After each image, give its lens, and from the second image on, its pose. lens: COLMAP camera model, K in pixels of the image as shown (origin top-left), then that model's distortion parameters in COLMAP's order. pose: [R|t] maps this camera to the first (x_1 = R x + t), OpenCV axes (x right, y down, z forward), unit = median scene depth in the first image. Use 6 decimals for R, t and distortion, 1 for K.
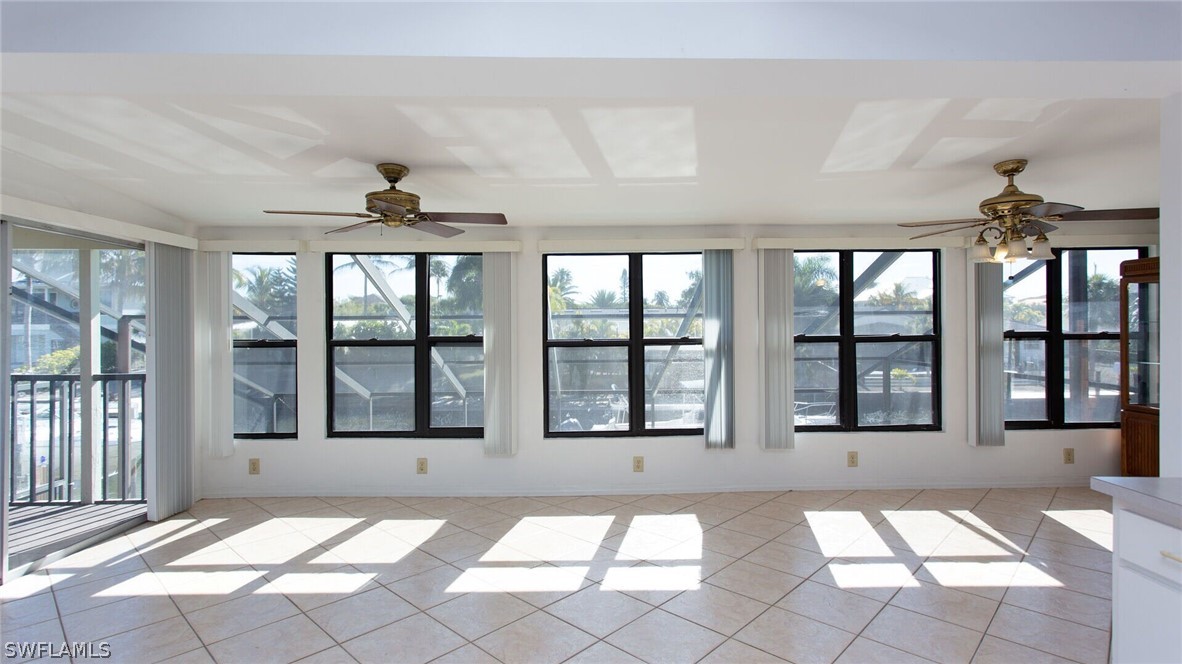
lens RADIAL K [[579.4, 0, 591.3], [0, 579.4, 323.6], [0, 0, 1]] dist [0.014596, -0.000122]
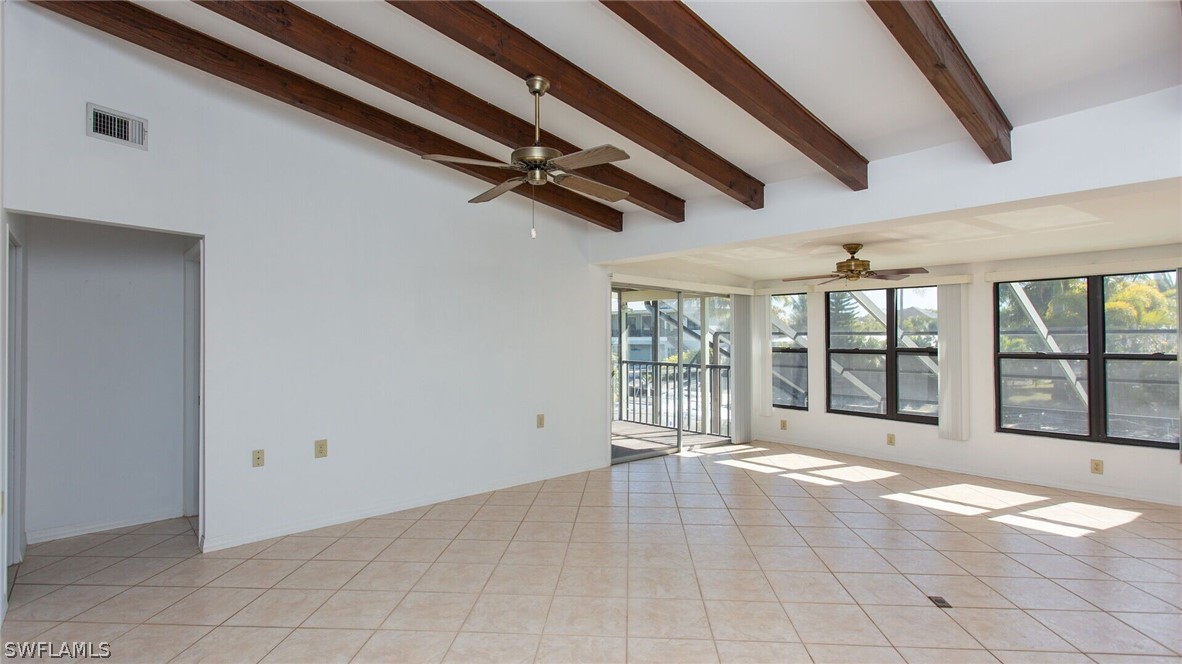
lens RADIAL K [[579.4, 0, 591.3], [0, 579.4, 323.6], [0, 0, 1]] dist [0.014596, -0.000122]
pose [[0.645413, -0.013662, -0.763712, 0.319372], [-0.004862, 0.999746, -0.021993, -0.000938], [0.763819, 0.017908, 0.645182, -0.465813]]
